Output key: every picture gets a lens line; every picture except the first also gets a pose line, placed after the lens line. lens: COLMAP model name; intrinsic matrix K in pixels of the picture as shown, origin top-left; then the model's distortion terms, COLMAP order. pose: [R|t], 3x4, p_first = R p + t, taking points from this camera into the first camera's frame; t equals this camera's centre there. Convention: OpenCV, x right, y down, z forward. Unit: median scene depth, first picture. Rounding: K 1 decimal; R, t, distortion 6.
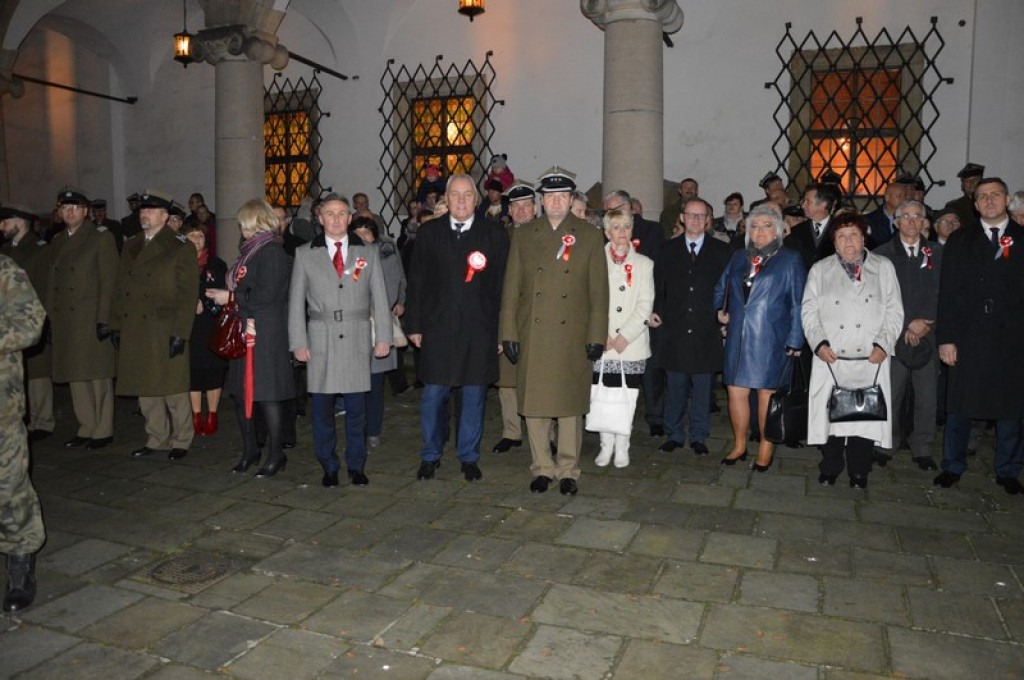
lens RADIAL K [[818.4, 0, 514.9], [0, 818.4, 331.7], [0, 0, 1]] dist [-0.146627, 0.106885]
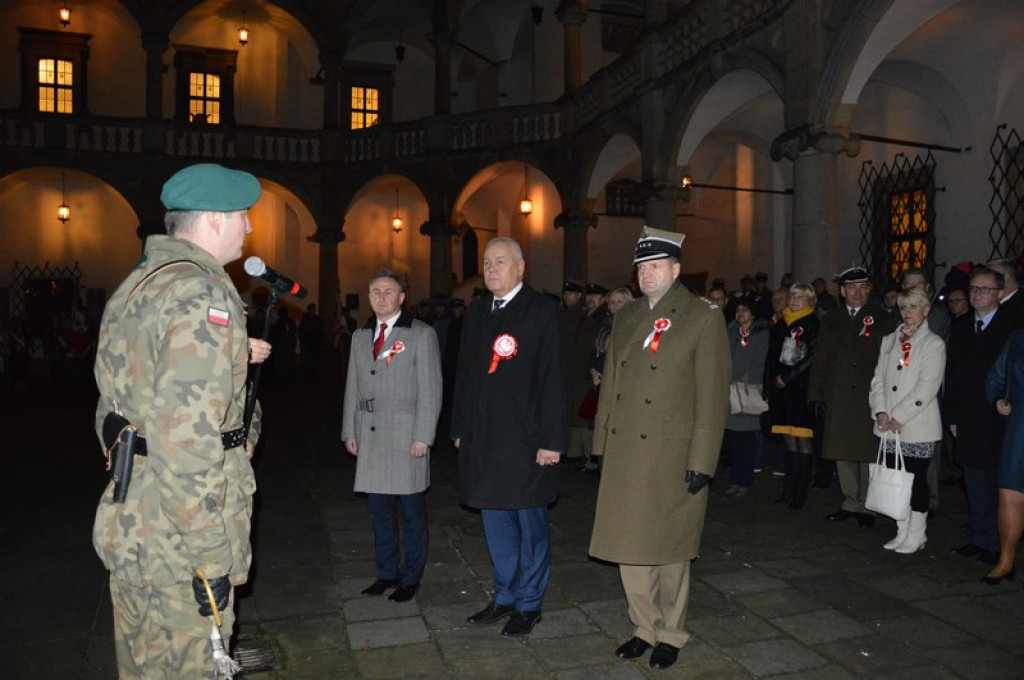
lens RADIAL K [[818.4, 0, 512.5], [0, 818.4, 337.2], [0, 0, 1]] dist [-0.146627, 0.106885]
pose [[0.588688, 0.018677, -0.808144, 0.318695], [-0.086420, 0.995458, -0.039947, -0.005725], [0.803727, 0.093356, 0.587628, 0.028345]]
